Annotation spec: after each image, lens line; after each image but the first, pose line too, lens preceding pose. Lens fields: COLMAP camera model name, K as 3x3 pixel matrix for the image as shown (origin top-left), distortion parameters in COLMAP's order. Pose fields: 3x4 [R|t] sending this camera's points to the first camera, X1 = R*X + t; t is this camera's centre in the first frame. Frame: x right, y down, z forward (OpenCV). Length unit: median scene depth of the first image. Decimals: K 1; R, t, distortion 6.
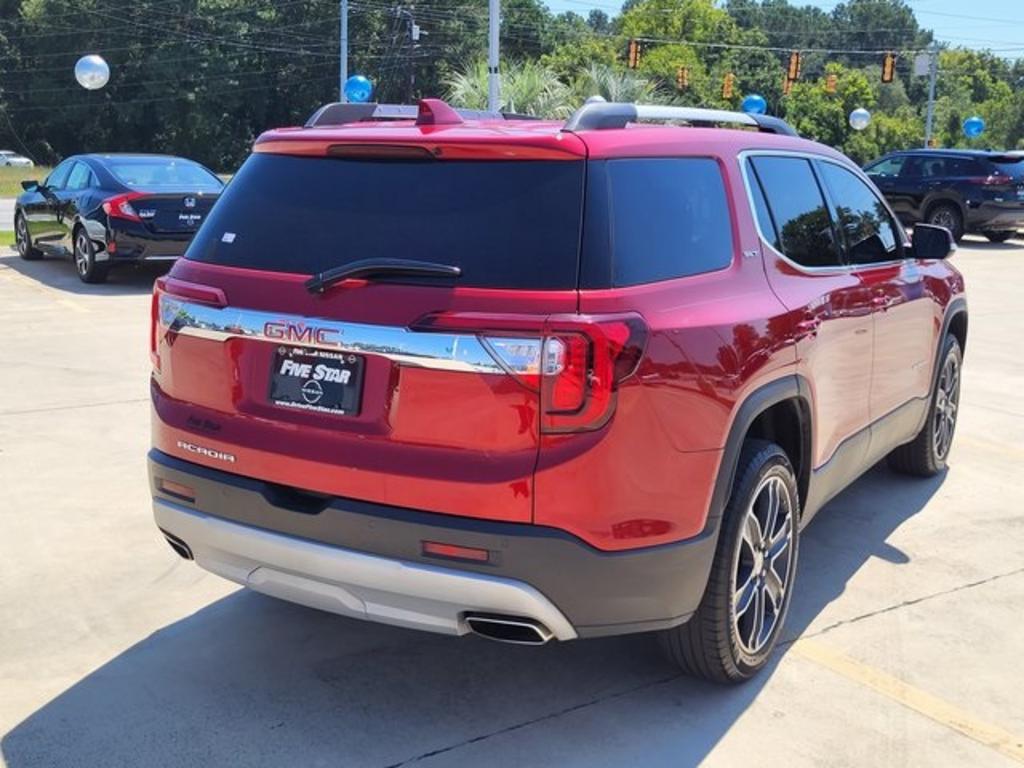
lens RADIAL K [[1199.5, 0, 512.0], [0, 1199.5, 384.0], [0, 0, 1]] dist [0.016181, 0.000797]
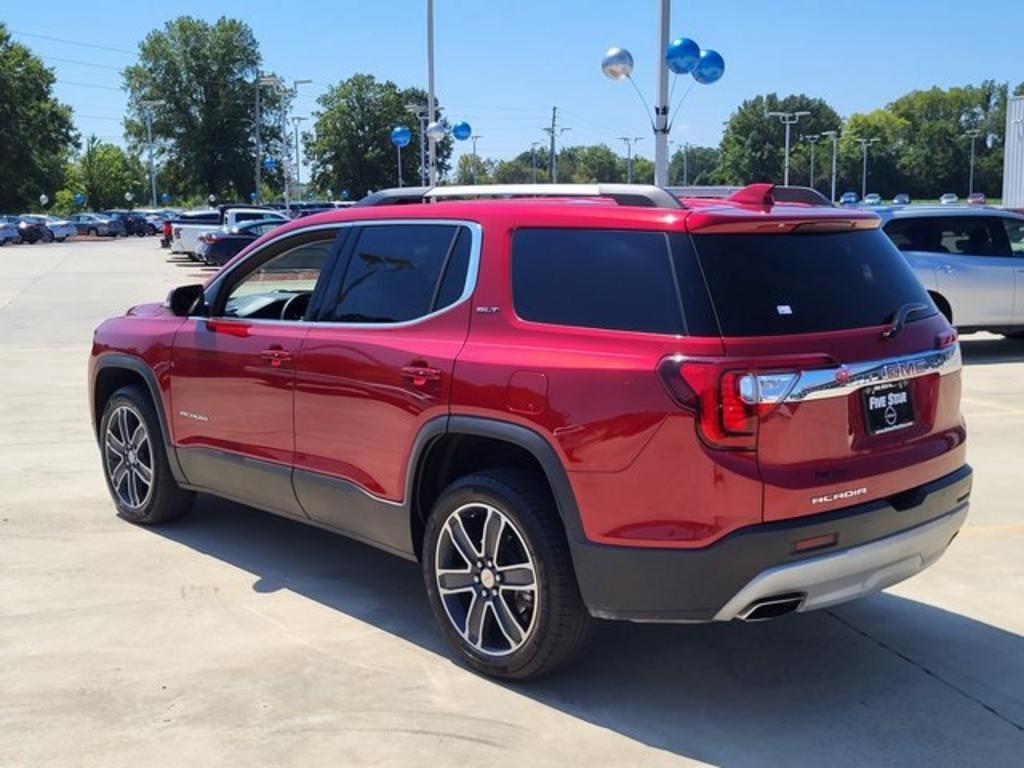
lens RADIAL K [[1199.5, 0, 512.0], [0, 1199.5, 384.0], [0, 0, 1]] dist [0.016181, 0.000797]
pose [[0.276617, -0.164596, 0.946779, -1.487065], [0.194659, 0.974395, 0.112524, -0.249369], [-0.941058, 0.153173, 0.301575, 0.993556]]
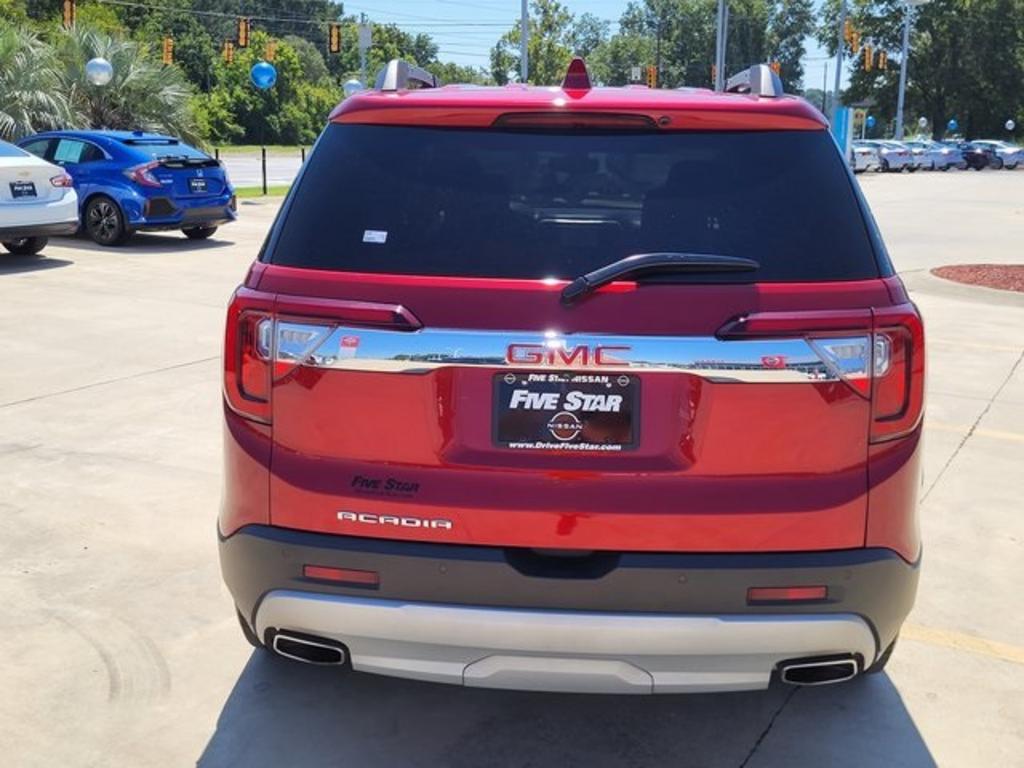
lens RADIAL K [[1199.5, 0, 512.0], [0, 1199.5, 384.0], [0, 0, 1]] dist [0.016181, 0.000797]
pose [[0.889445, -0.102126, 0.445486, -0.551385], [0.089966, 0.994767, 0.048424, -0.063423], [-0.448100, -0.002992, 0.893978, 0.307353]]
